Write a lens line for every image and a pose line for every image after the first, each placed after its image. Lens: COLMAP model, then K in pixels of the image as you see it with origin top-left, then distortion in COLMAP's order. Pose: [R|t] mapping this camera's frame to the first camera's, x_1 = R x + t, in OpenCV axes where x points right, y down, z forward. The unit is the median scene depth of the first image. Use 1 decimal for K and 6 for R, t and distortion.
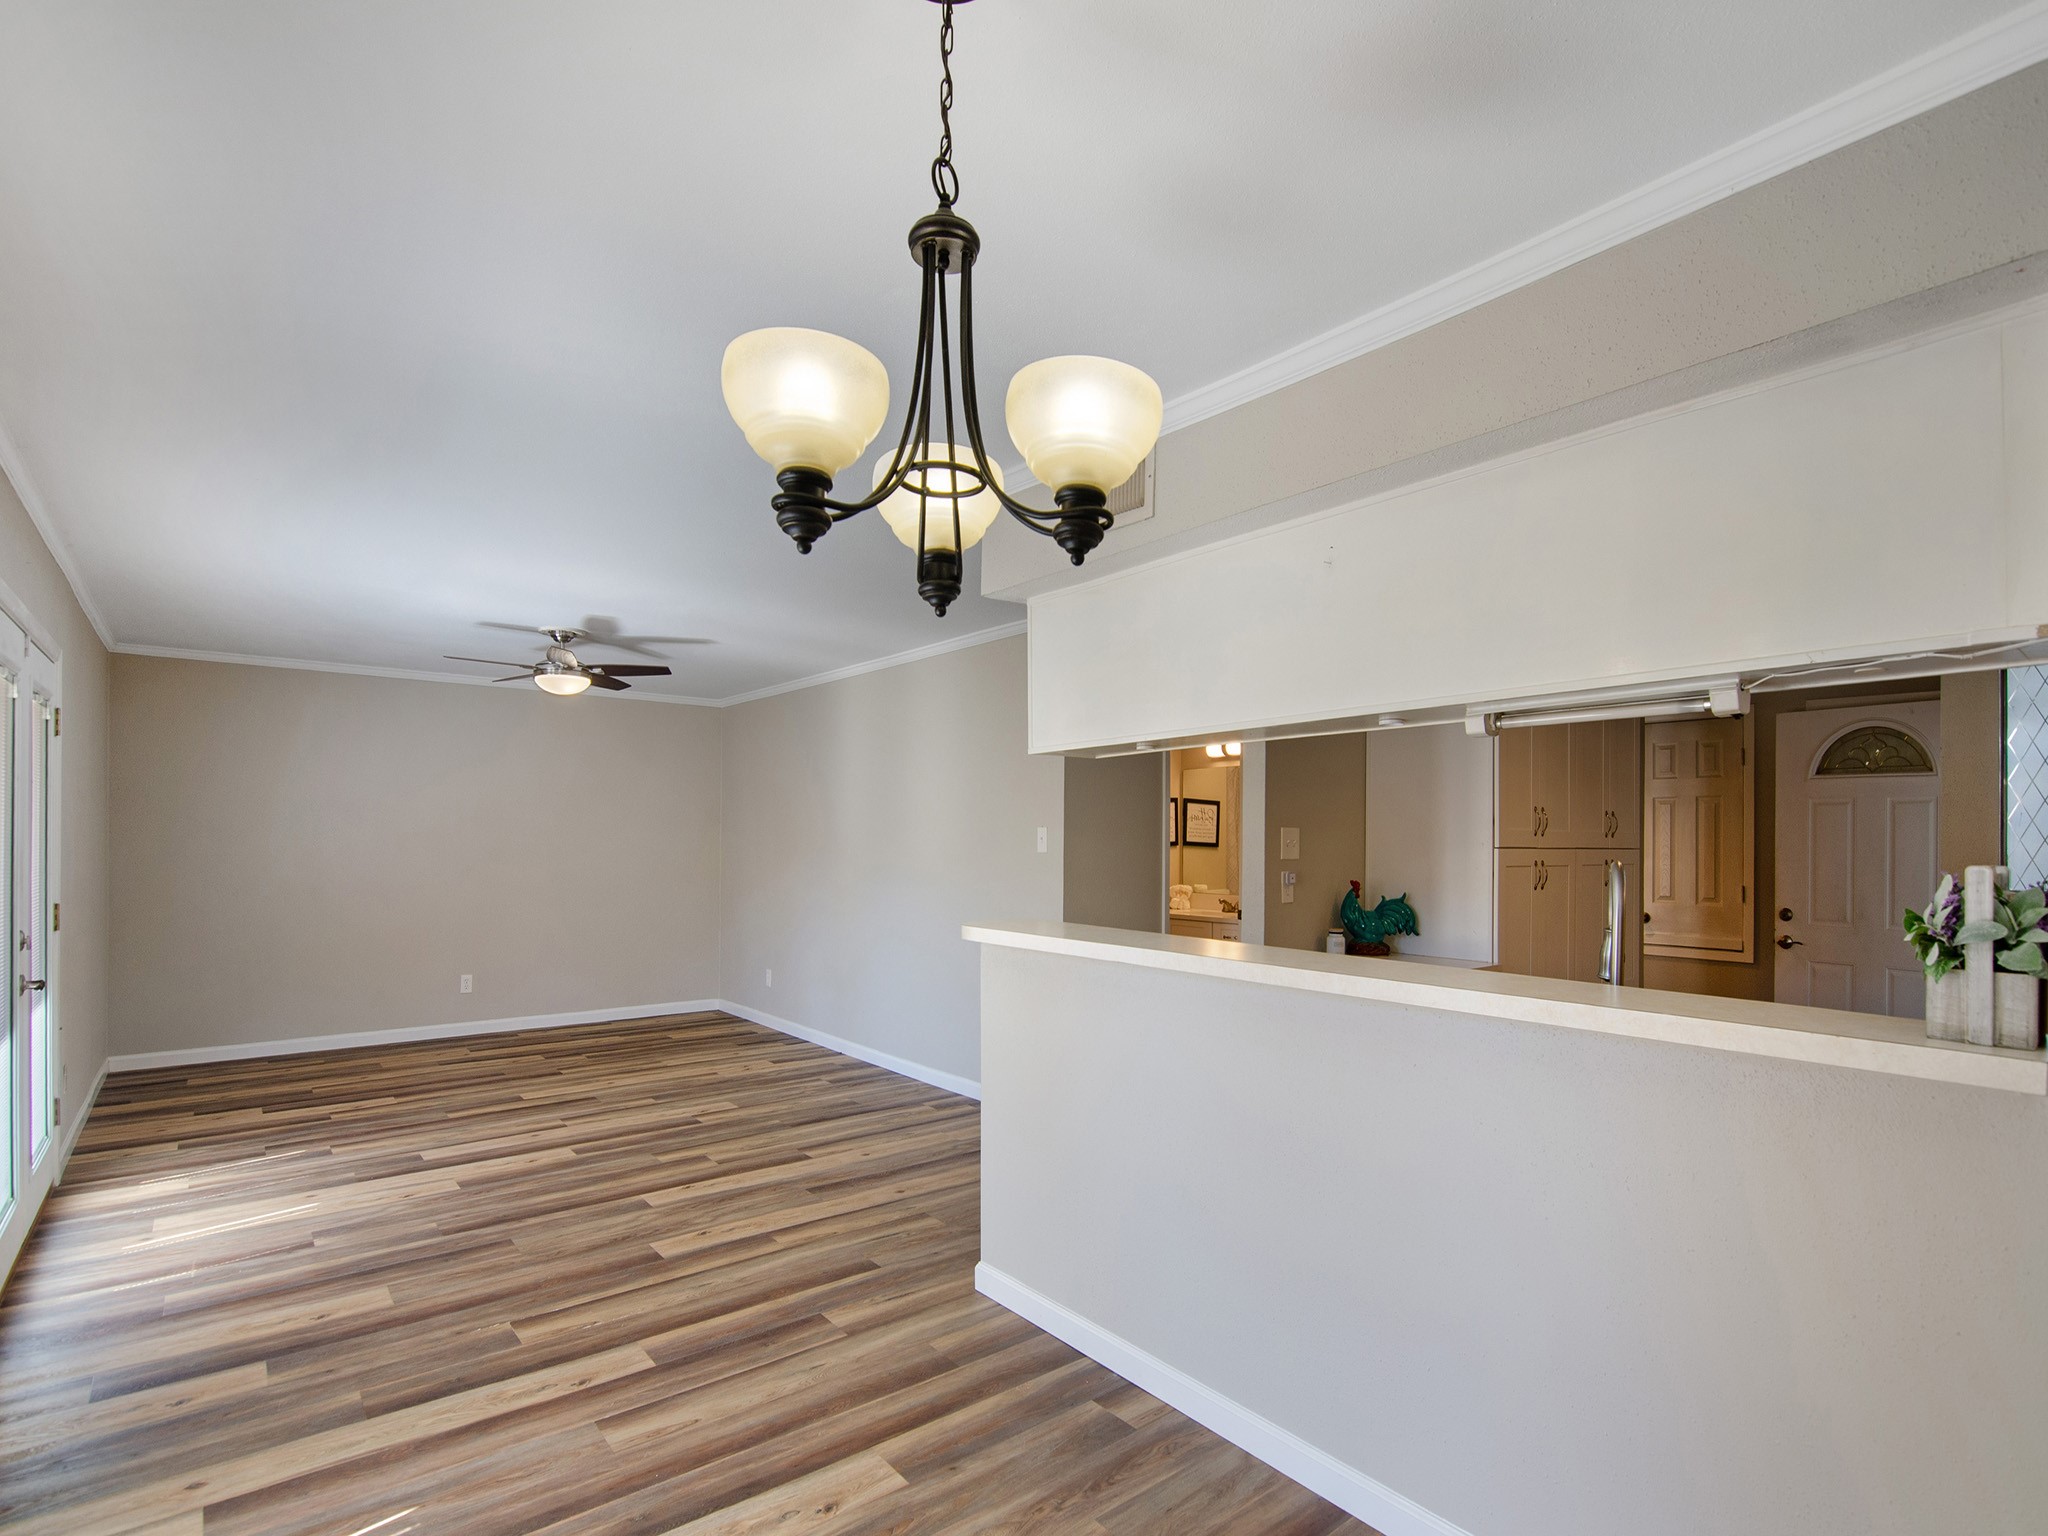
lens RADIAL K [[1022.1, 0, 1042.9], [0, 1022.1, 797.4], [0, 0, 1]] dist [0.002386, -0.000625]
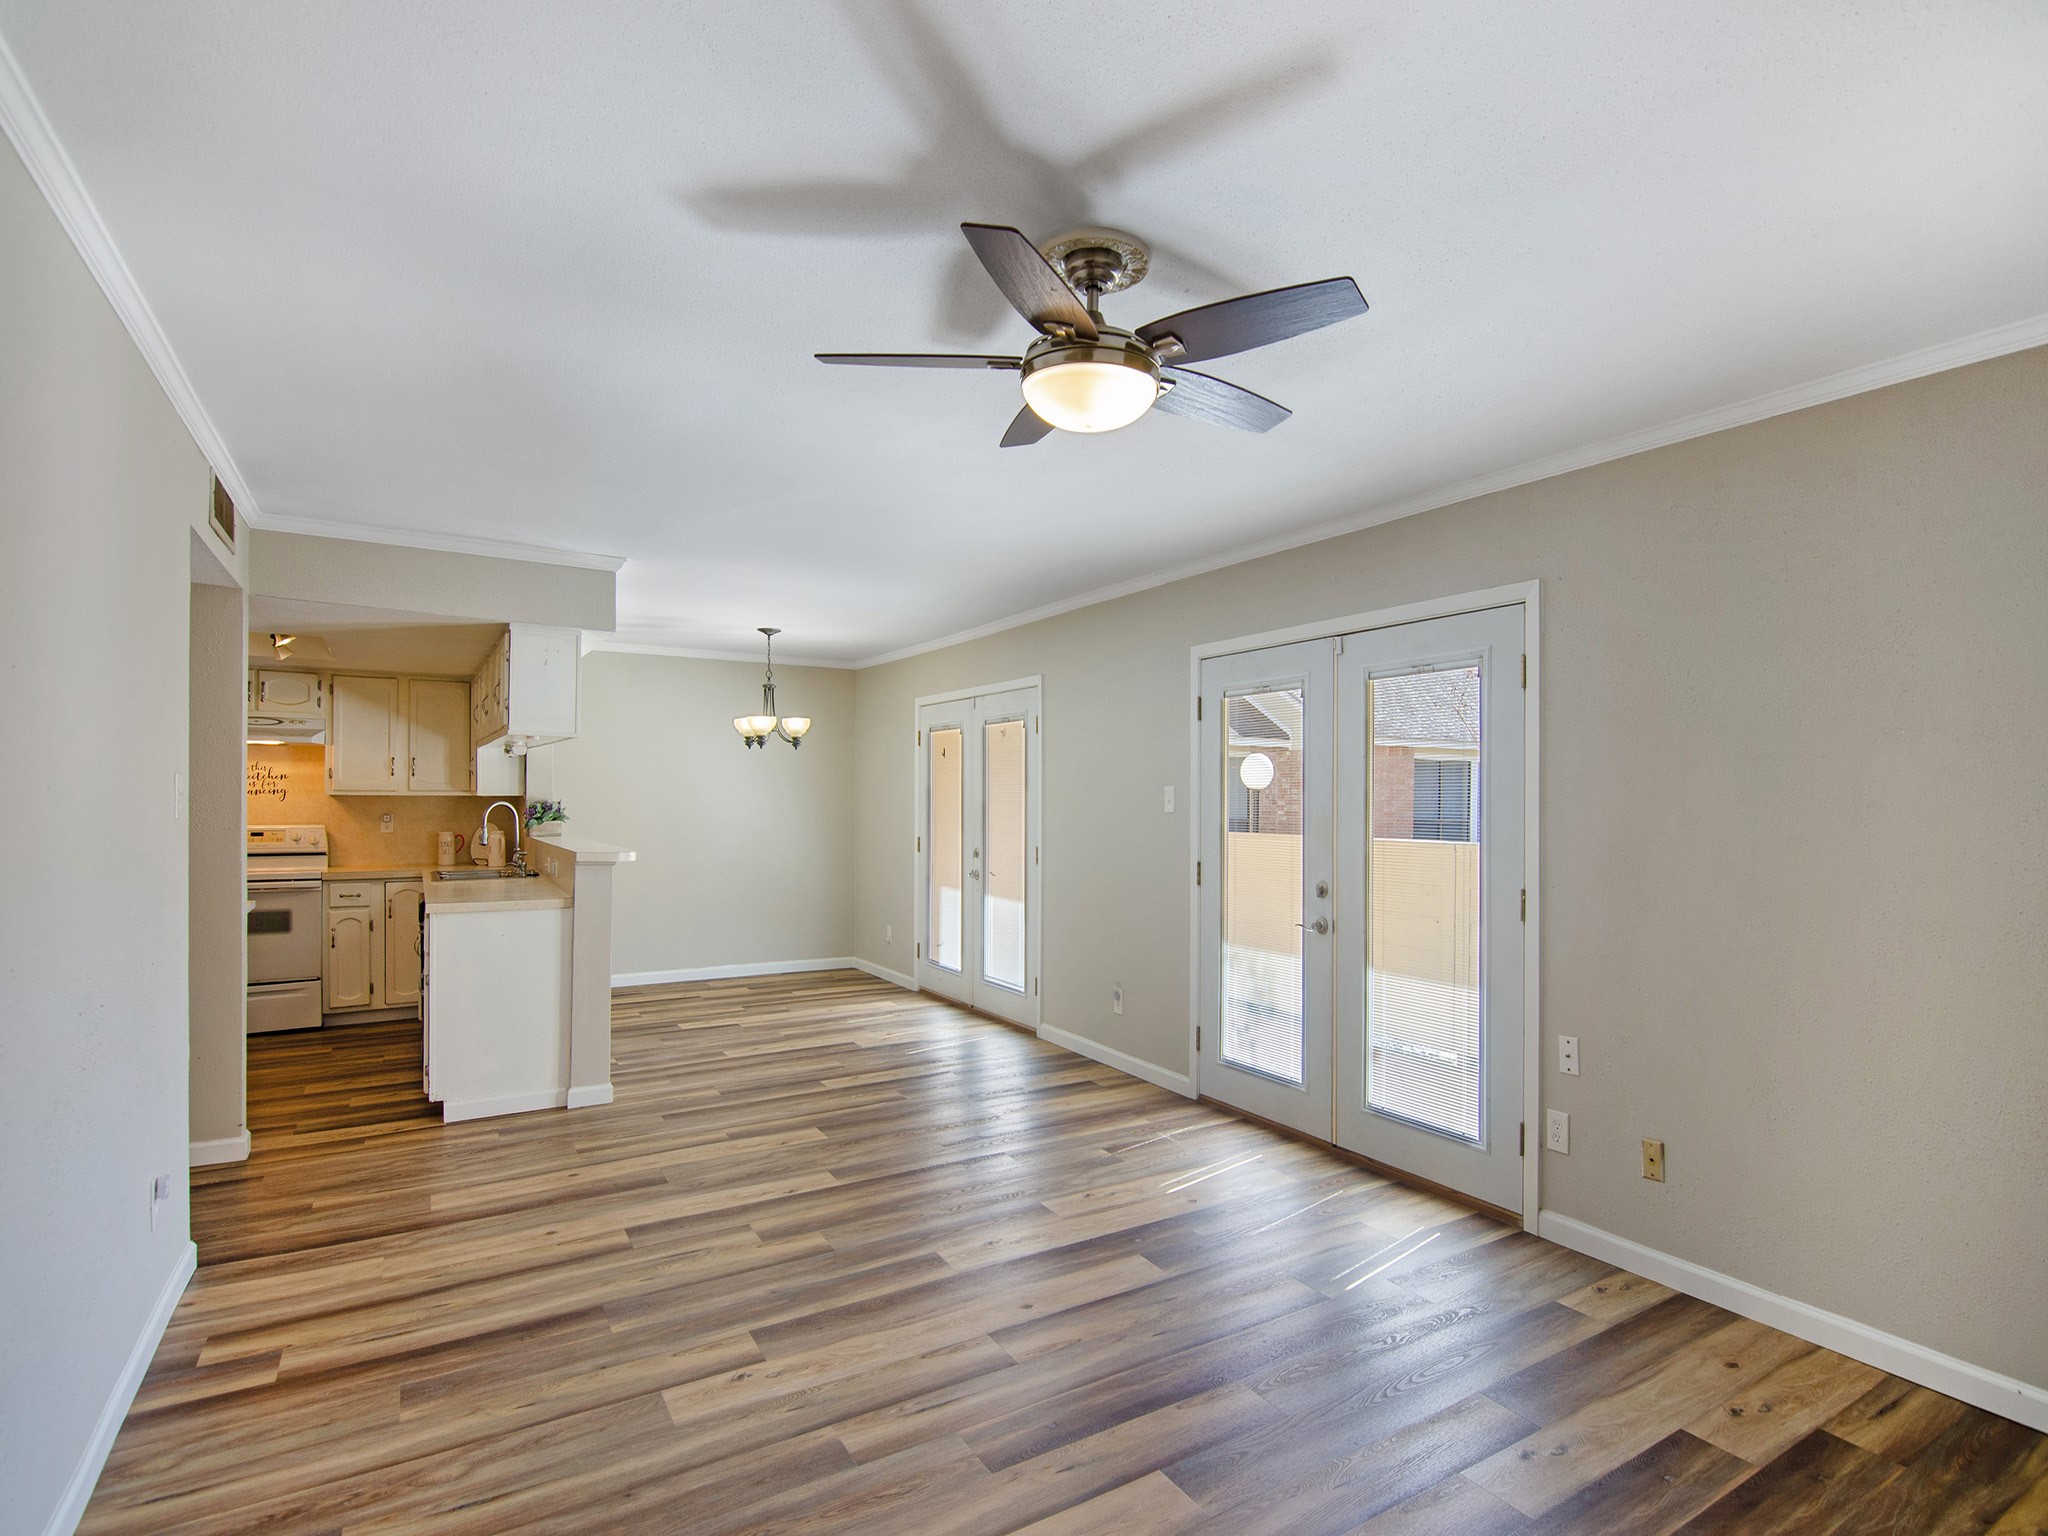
lens RADIAL K [[1022.1, 0, 1042.9], [0, 1022.1, 797.4], [0, 0, 1]] dist [0.002386, -0.000625]
pose [[-0.990934, -0.013781, 0.133640, -0.606349], [-0.018954, 0.999116, -0.037512, 0.060564], [-0.133005, -0.039705, -0.990320, 1.667058]]
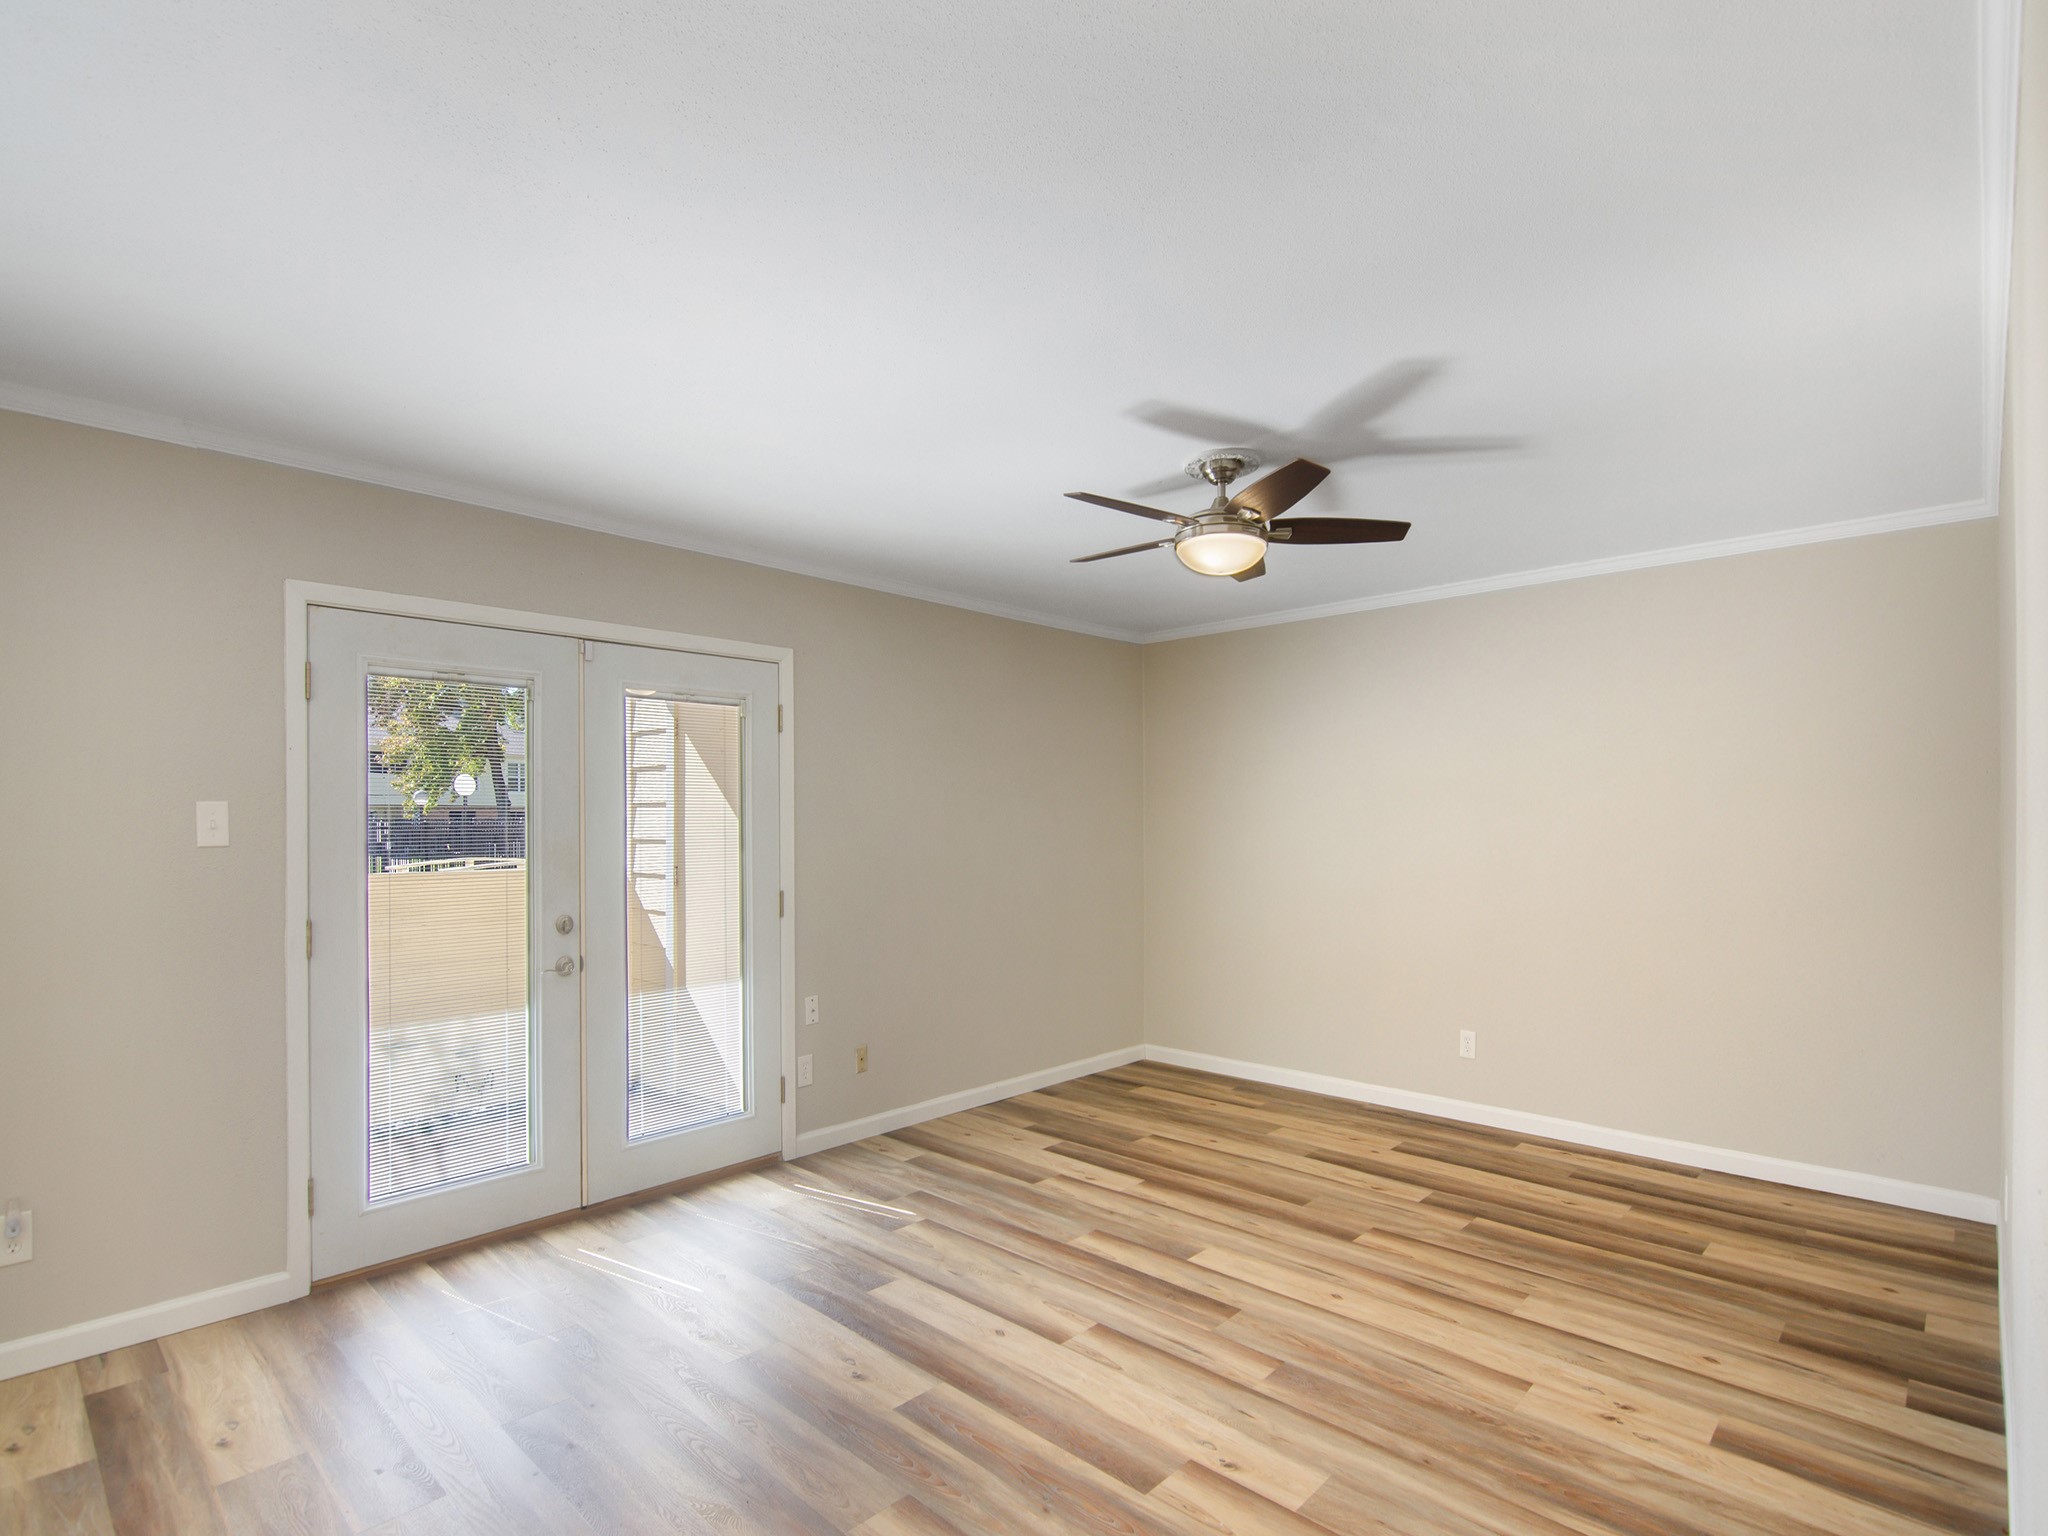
lens RADIAL K [[1023.7, 0, 1028.1], [0, 1023.7, 821.1], [0, 0, 1]] dist [0.000057, -0.001608]
pose [[0.125659, -0.008389, -0.992038, 0.094051], [0.044131, 0.999022, -0.002858, 0.041668], [0.991091, -0.043421, 0.125907, 0.996449]]
